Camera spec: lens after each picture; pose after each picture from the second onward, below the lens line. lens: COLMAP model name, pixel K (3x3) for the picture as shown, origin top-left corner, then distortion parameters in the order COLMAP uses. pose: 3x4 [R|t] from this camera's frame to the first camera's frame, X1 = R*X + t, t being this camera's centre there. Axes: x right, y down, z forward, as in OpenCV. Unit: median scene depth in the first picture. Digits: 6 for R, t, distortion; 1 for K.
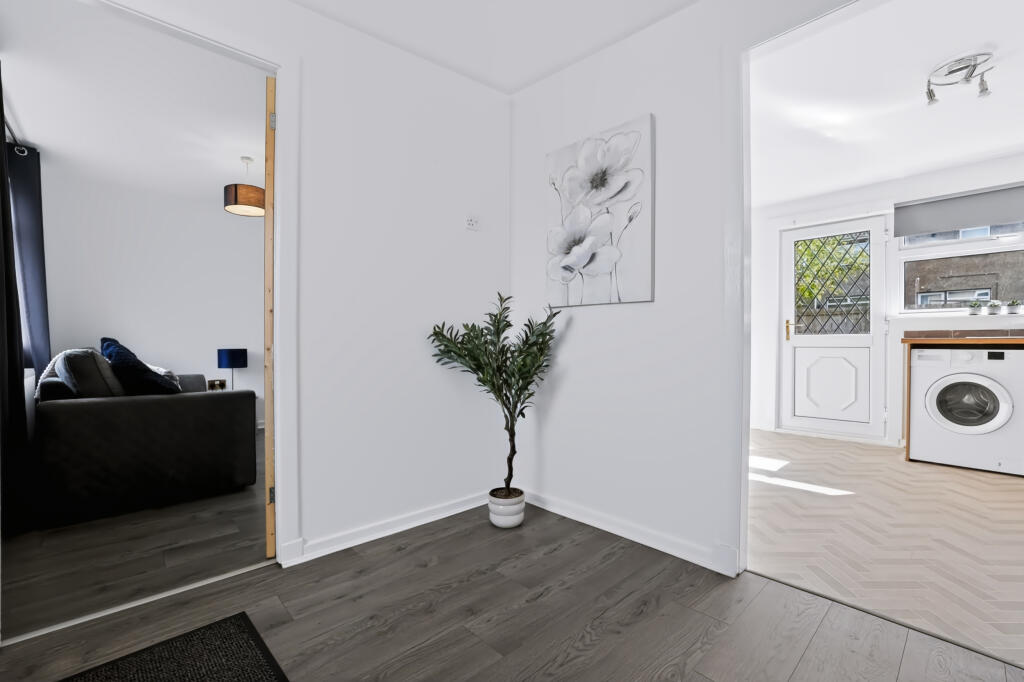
lens RADIAL K [[452.6, 0, 513.0], [0, 452.6, 346.4], [0, 0, 1]] dist [-0.001866, 0.000851]
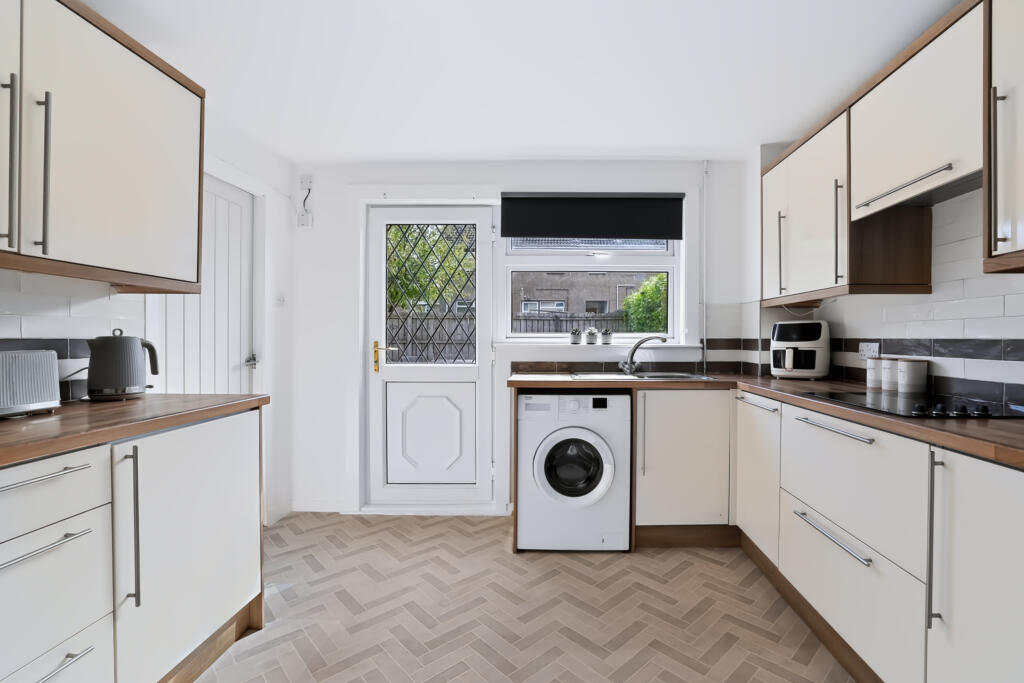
lens RADIAL K [[450.5, 0, 557.2], [0, 450.5, 339.2], [0, 0, 1]] dist [-0.002266, -0.000209]
pose [[0.690878, -0.002390, 0.722968, 0.591981], [0.000650, 0.999996, 0.002684, -0.118928], [-0.722971, -0.001385, 0.690877, 0.671386]]
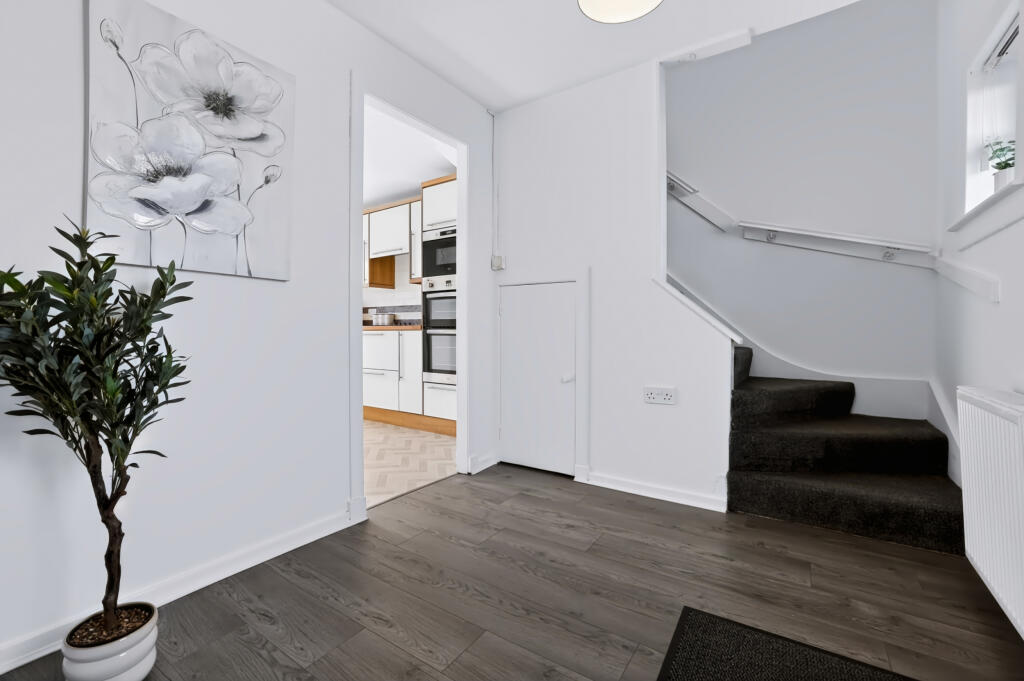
lens RADIAL K [[451.3, 0, 507.0], [0, 451.3, 335.0], [0, 0, 1]] dist [-0.000999, -0.000054]
pose [[-0.213780, -0.011257, 0.976817, -0.600745], [0.004880, 0.999909, 0.012591, -0.001765], [-0.976870, 0.007459, -0.213705, 0.680375]]
